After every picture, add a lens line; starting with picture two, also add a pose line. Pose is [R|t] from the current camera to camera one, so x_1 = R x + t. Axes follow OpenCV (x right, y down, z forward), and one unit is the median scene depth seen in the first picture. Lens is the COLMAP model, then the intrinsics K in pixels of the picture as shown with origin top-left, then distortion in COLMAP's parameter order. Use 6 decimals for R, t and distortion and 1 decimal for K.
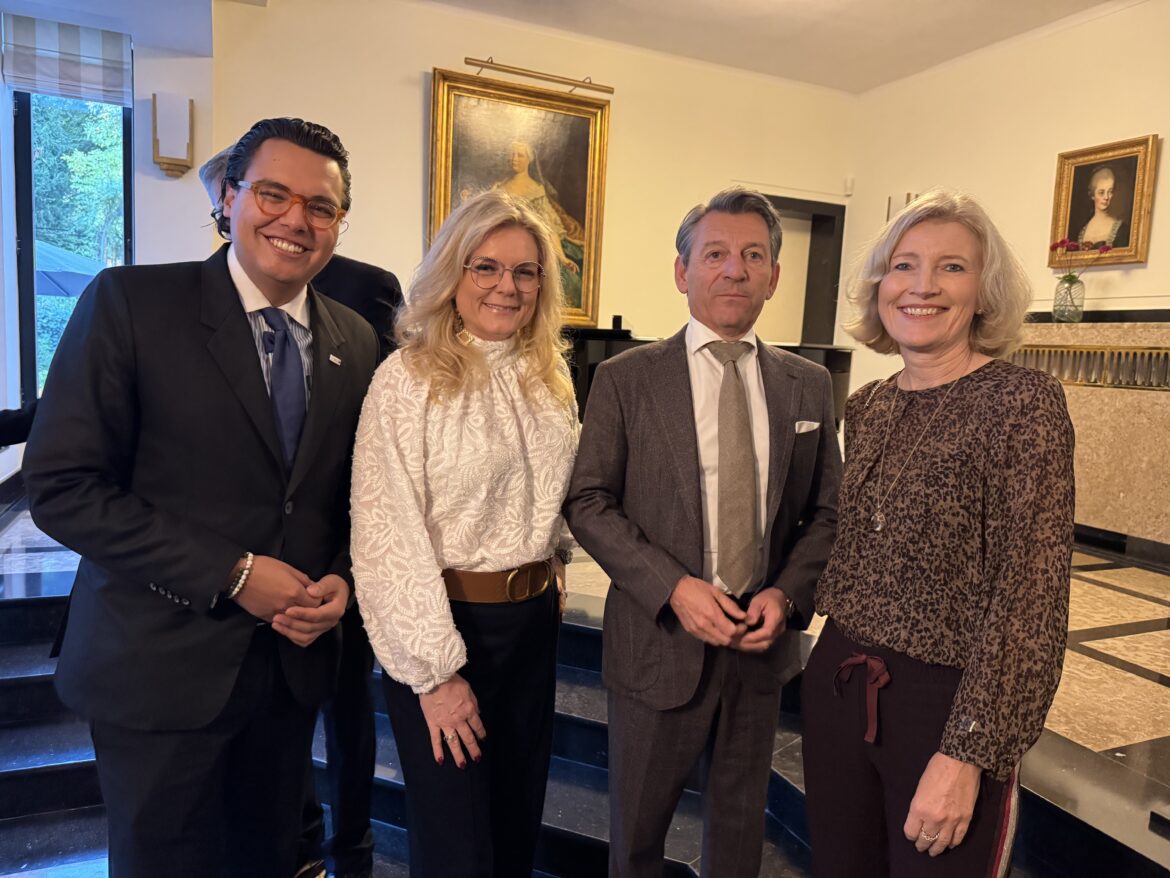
lens RADIAL K [[823.3, 0, 596.2], [0, 823.3, 455.0], [0, 0, 1]] dist [0.056302, -0.077142]
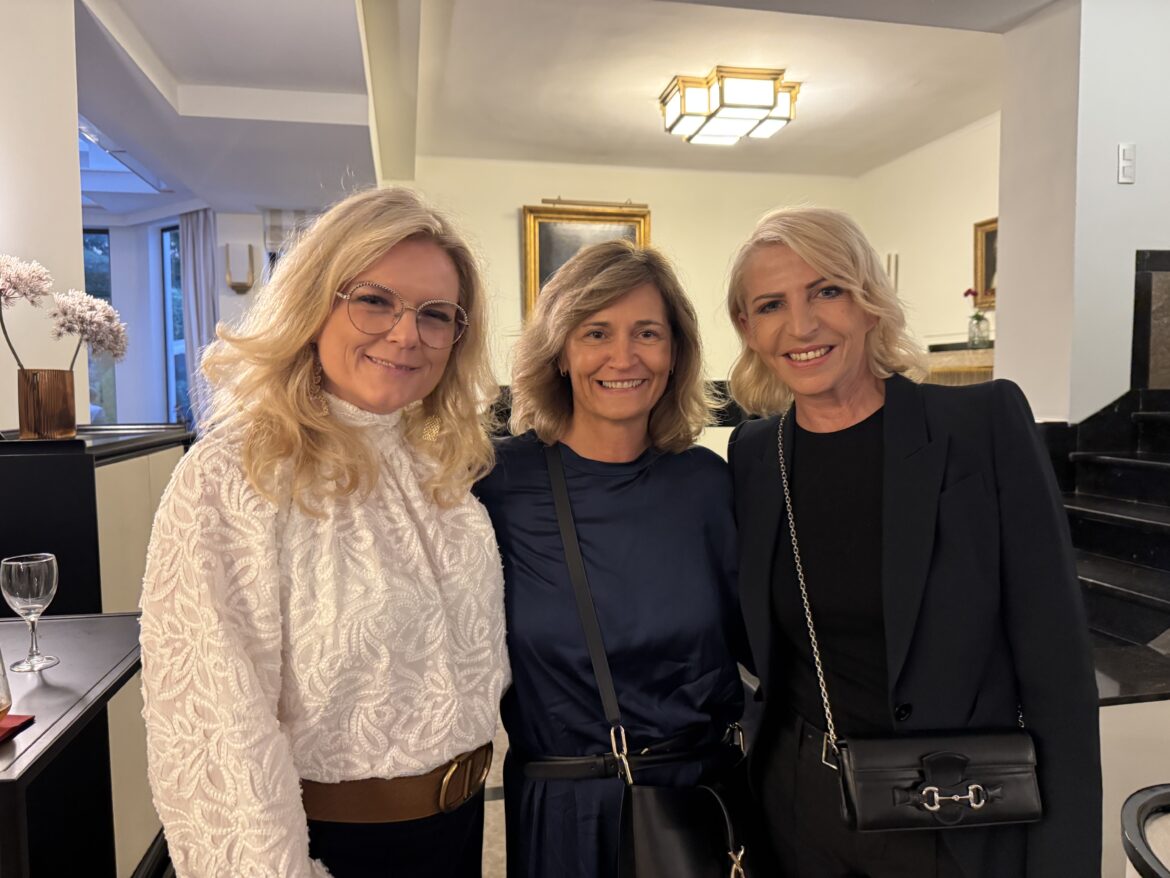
lens RADIAL K [[851.5, 0, 585.0], [0, 851.5, 439.0], [0, 0, 1]] dist [0.009979, -0.029164]
pose [[0.975580, -0.043945, -0.215201, 0.218330], [0.029215, 0.997037, -0.071157, 0.058141], [0.217691, 0.063132, 0.973974, -0.424918]]
